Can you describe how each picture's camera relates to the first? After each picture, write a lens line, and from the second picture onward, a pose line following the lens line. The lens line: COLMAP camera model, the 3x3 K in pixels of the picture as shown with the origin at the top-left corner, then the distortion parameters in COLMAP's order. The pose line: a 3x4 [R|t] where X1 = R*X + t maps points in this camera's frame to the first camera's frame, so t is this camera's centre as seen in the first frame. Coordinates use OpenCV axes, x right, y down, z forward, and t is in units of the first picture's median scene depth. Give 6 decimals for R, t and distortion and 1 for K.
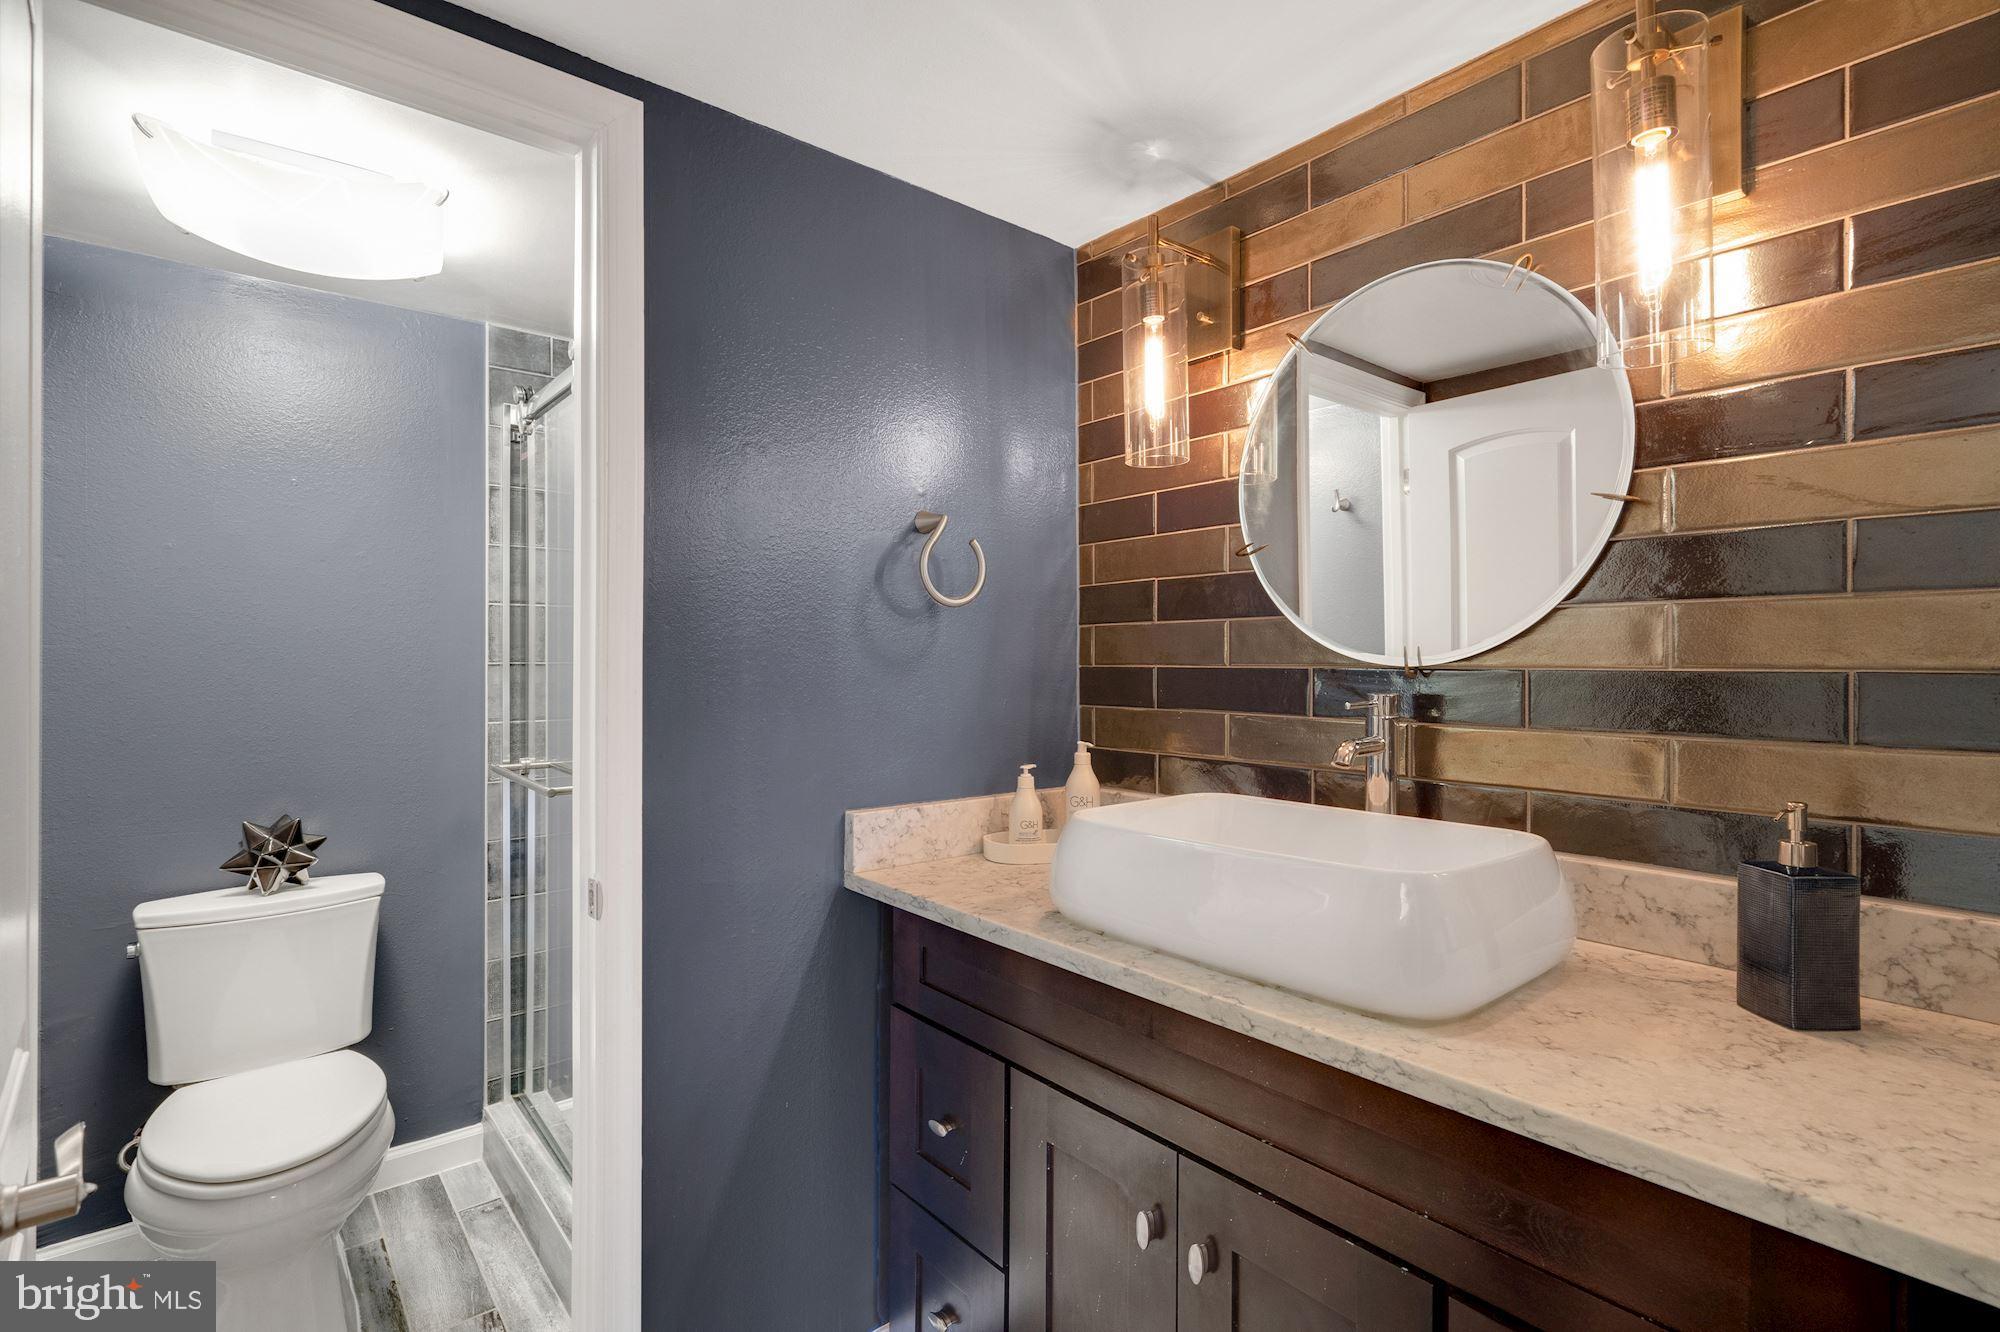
lens RADIAL K [[923.9, 0, 997.9], [0, 923.9, 658.7], [0, 0, 1]] dist [-0.008522, 0.004186]
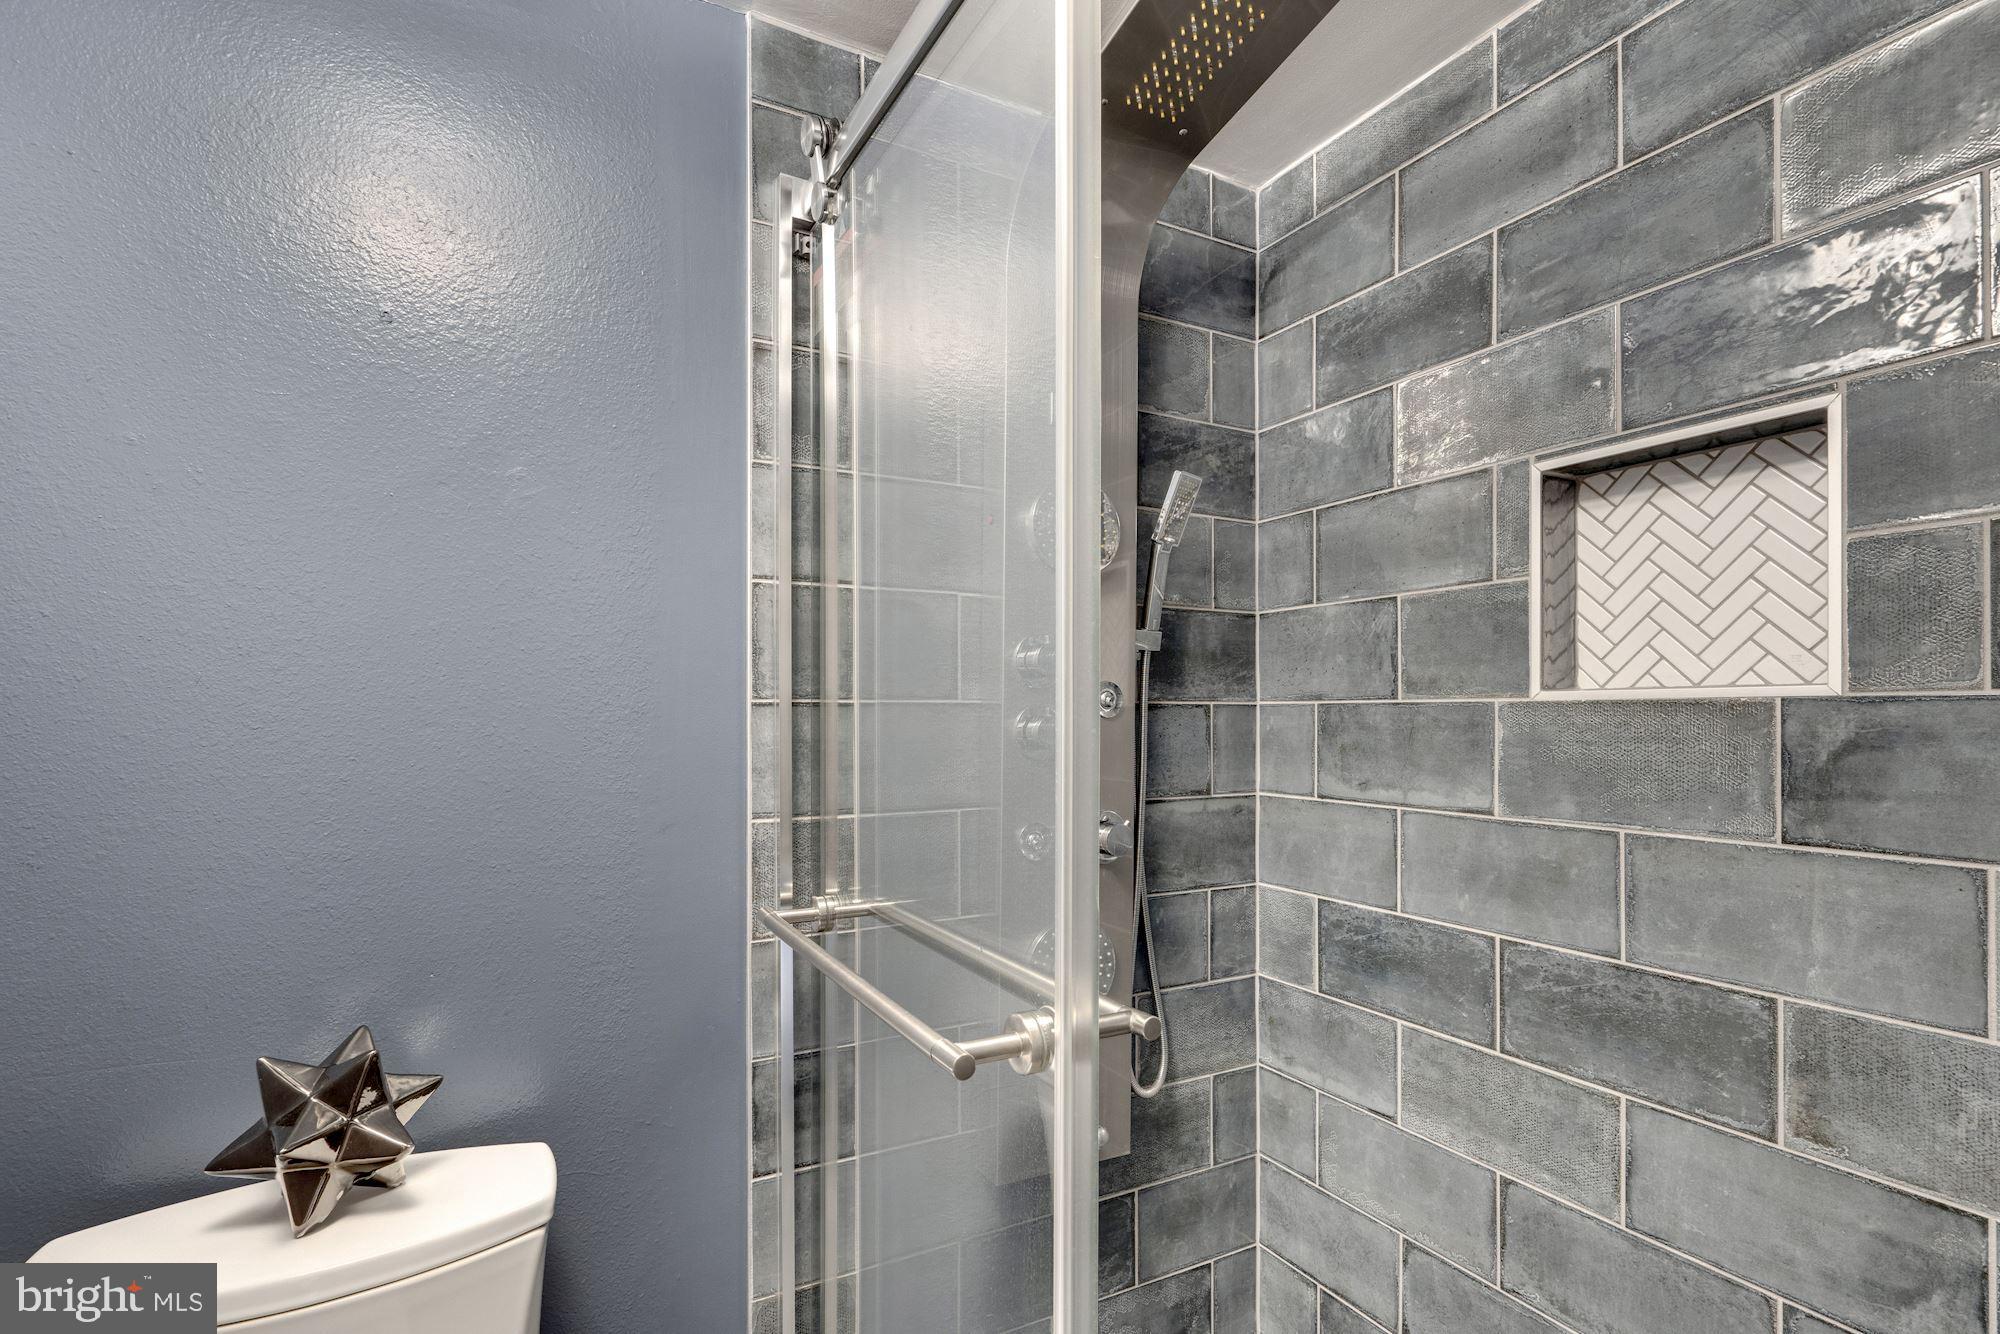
lens RADIAL K [[923.9, 0, 992.2], [0, 923.9, 714.9], [0, 0, 1]] dist [-0.008522, 0.004186]
pose [[0.980169, 0.003517, -0.198131, -0.324436], [-0.001014, 0.999918, 0.012734, 0.005730], [0.198160, -0.012280, 0.980093, 0.532911]]
